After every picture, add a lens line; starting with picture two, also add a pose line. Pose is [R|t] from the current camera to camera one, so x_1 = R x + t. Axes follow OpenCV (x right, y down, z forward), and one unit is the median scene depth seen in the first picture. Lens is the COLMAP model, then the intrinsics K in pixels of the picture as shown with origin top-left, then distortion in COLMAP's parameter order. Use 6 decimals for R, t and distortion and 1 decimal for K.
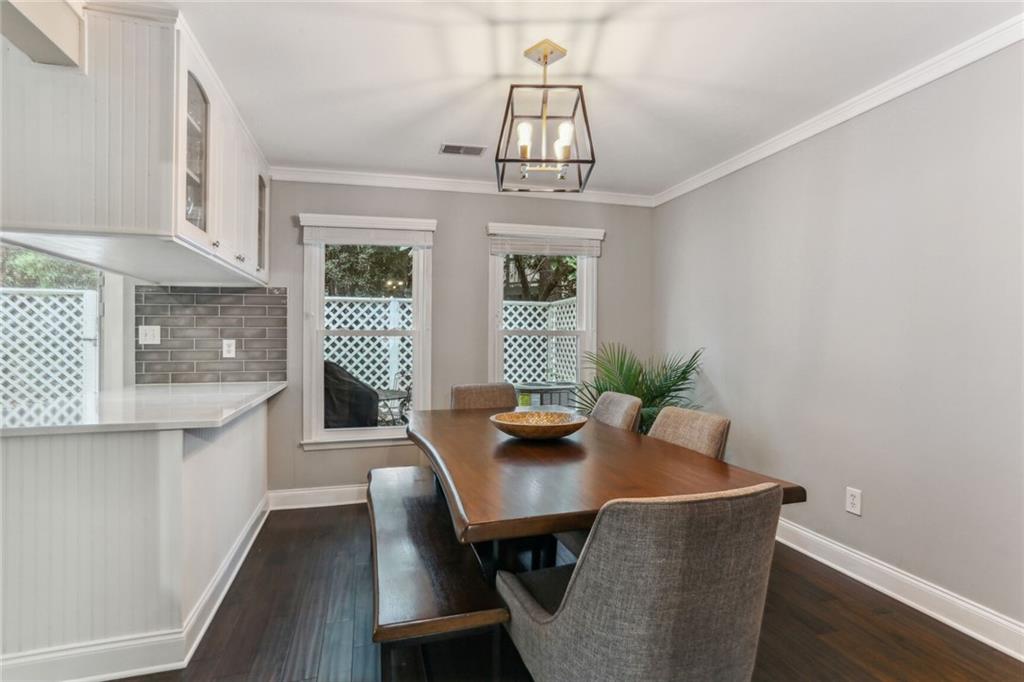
lens RADIAL K [[498.7, 0, 502.7], [0, 498.7, 344.2], [0, 0, 1]] dist [-0.036388, 0.014743]
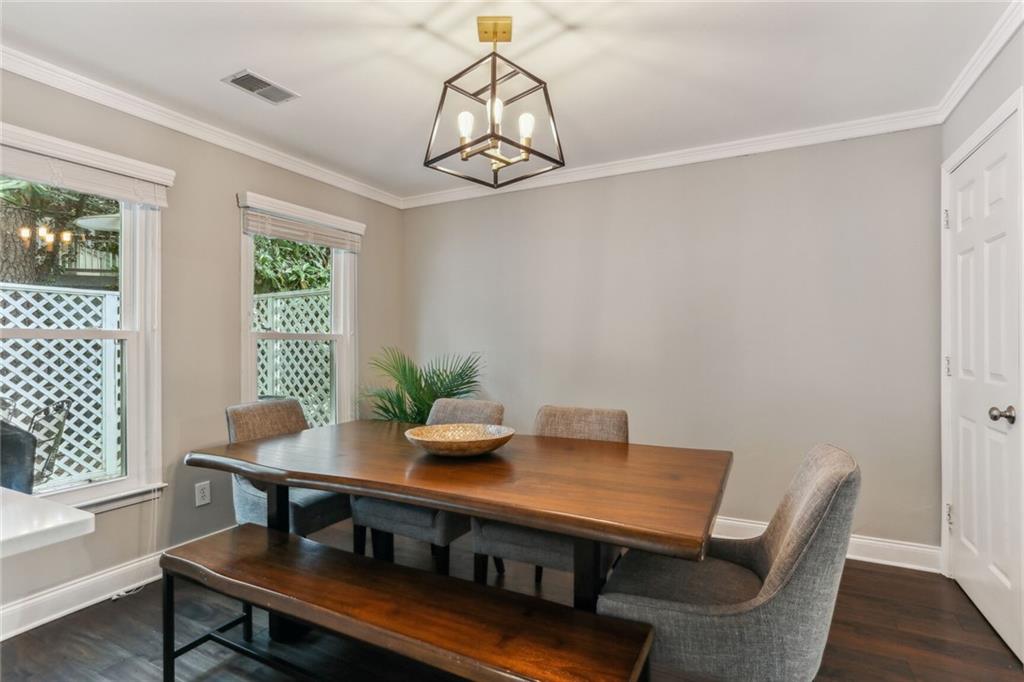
lens RADIAL K [[498.7, 0, 506.7], [0, 498.7, 333.3], [0, 0, 1]] dist [-0.036388, 0.014743]
pose [[0.683950, 0.007619, 0.729489, -0.336783], [0.015059, 0.999585, -0.024559, -0.003435], [-0.729374, 0.027782, 0.683551, 0.227064]]
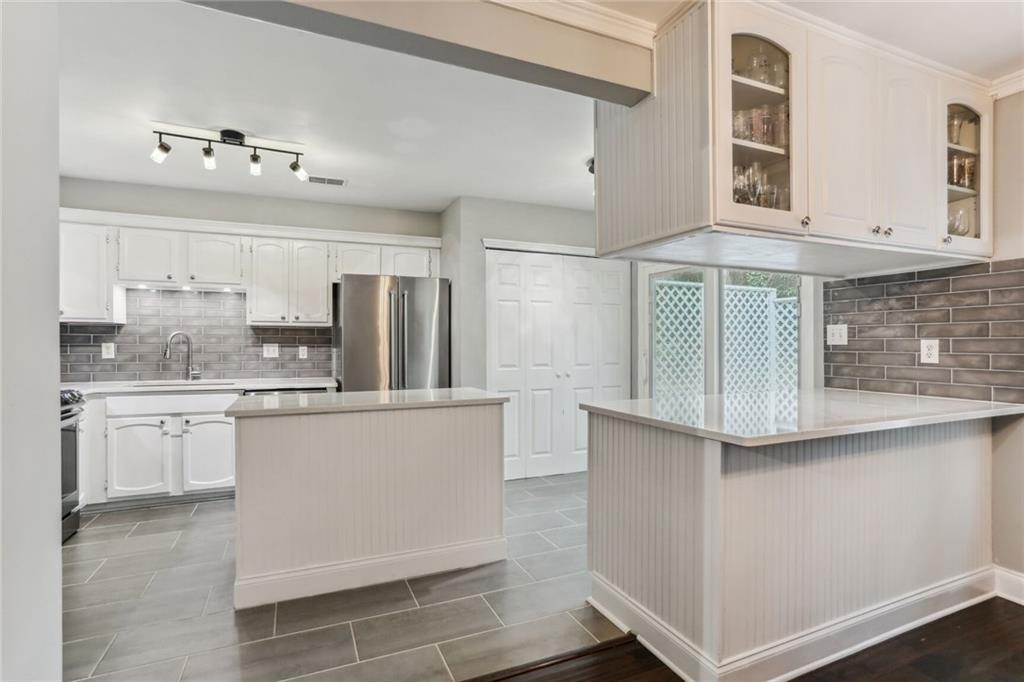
lens RADIAL K [[498.7, 0, 512.6], [0, 498.7, 337.2], [0, 0, 1]] dist [-0.036388, 0.014743]
pose [[0.145612, -0.007620, -0.989312, 0.092496], [-0.006433, 0.999942, -0.008648, -0.002323], [0.989321, 0.007624, 0.145555, 0.262882]]
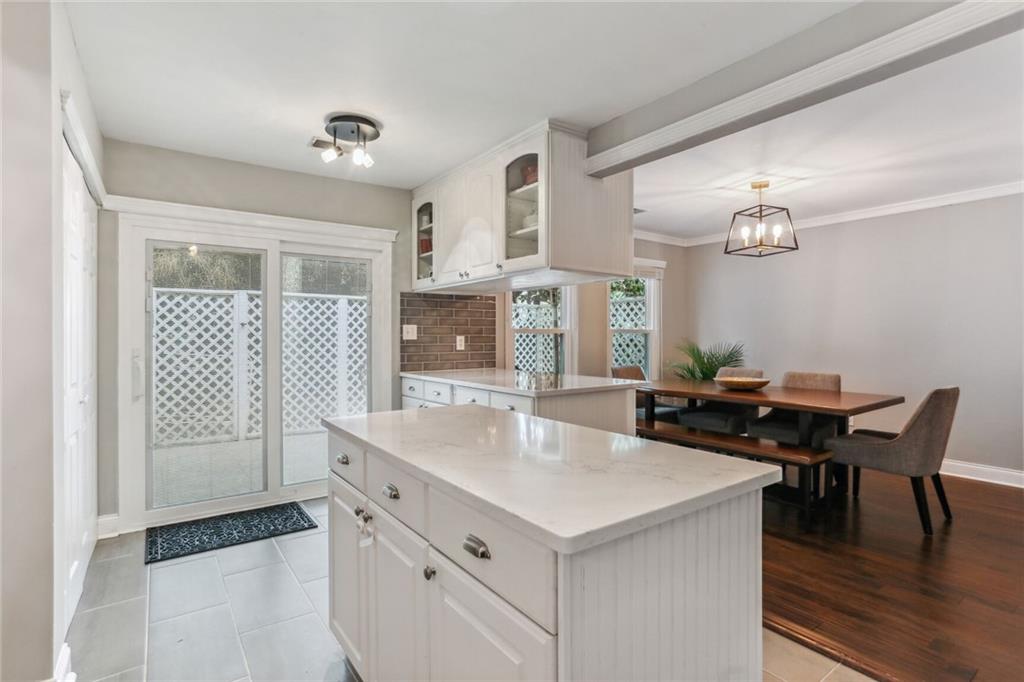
lens RADIAL K [[498.7, 0, 512.8], [0, 498.7, 334.8], [0, 0, 1]] dist [-0.036388, 0.014743]
pose [[0.933788, -0.001499, 0.357825, -0.894686], [0.005746, 0.999925, -0.010806, 0.002733], [-0.357782, 0.012147, 0.933726, -0.257347]]
